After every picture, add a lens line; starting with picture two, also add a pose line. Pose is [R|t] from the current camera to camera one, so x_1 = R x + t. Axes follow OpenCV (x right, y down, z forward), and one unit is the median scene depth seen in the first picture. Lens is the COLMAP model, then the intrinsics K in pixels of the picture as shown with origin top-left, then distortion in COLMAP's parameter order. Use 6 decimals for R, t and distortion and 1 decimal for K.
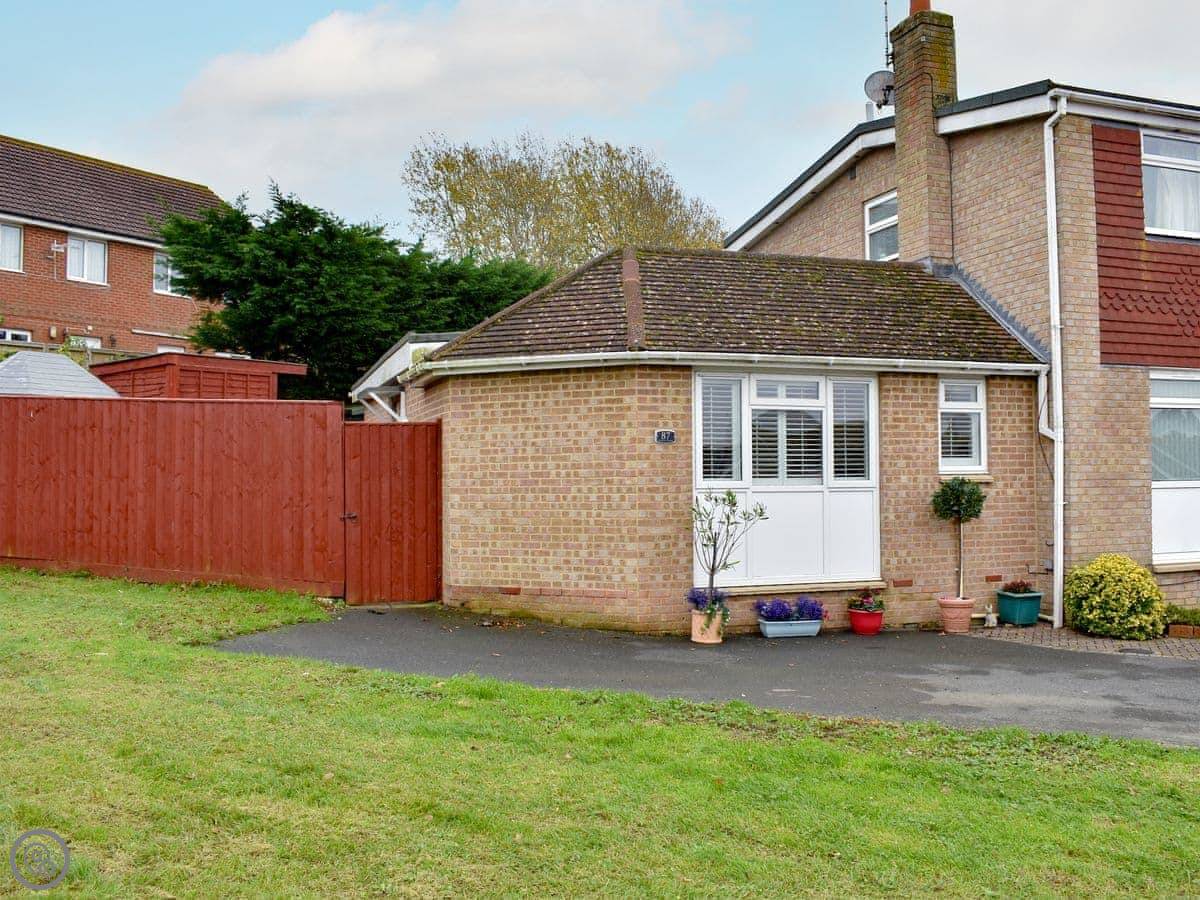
lens RADIAL K [[974.1, 0, 644.8], [0, 974.1, 443.8], [0, 0, 1]] dist [-0.079688, -0.001300]
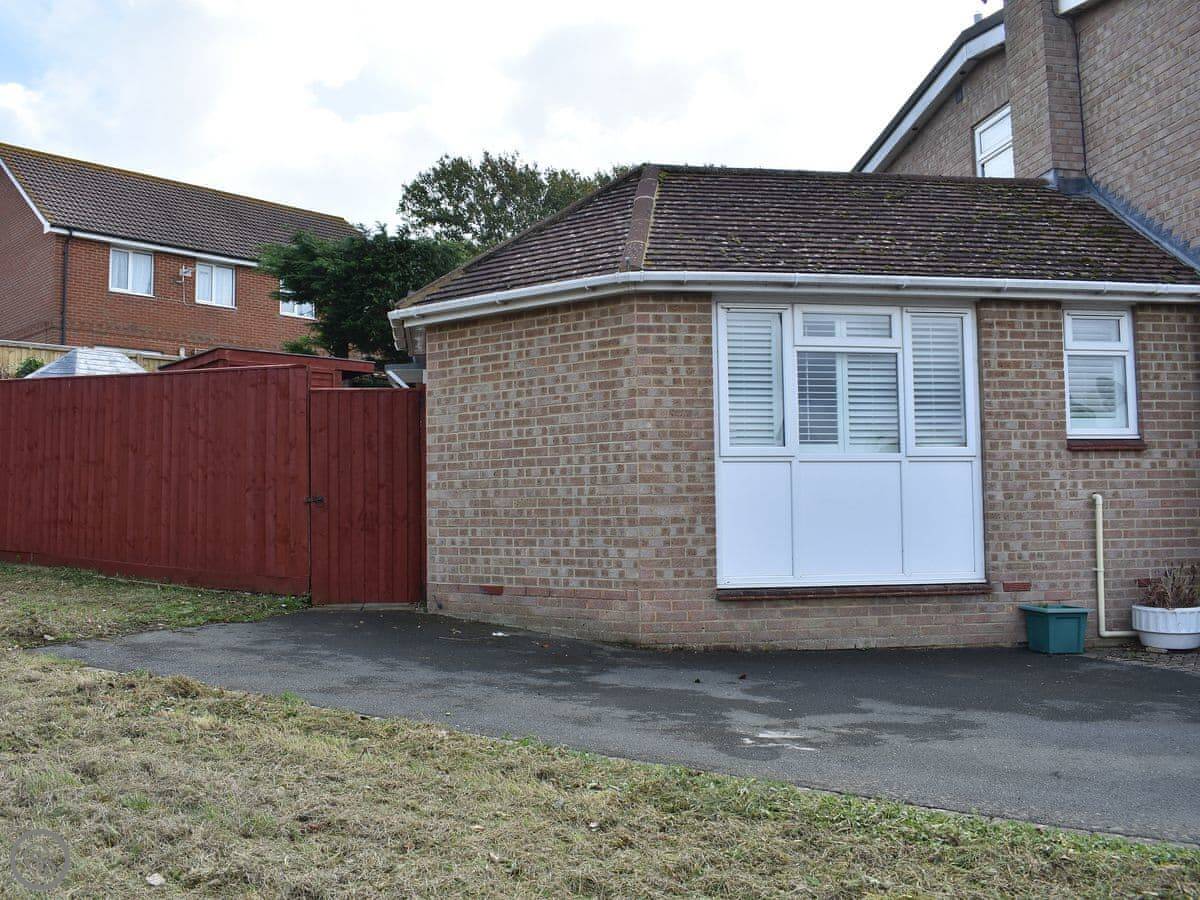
lens RADIAL K [[952.3, 0, 600.0], [0, 952.3, 450.0], [0, 0, 1]] dist [-0.080418, 0.007327]
pose [[0.979497, -0.017130, -0.200731, 0.103608], [0.013281, 0.999701, -0.020507, 0.052065], [0.201022, 0.017421, 0.979432, 0.245512]]
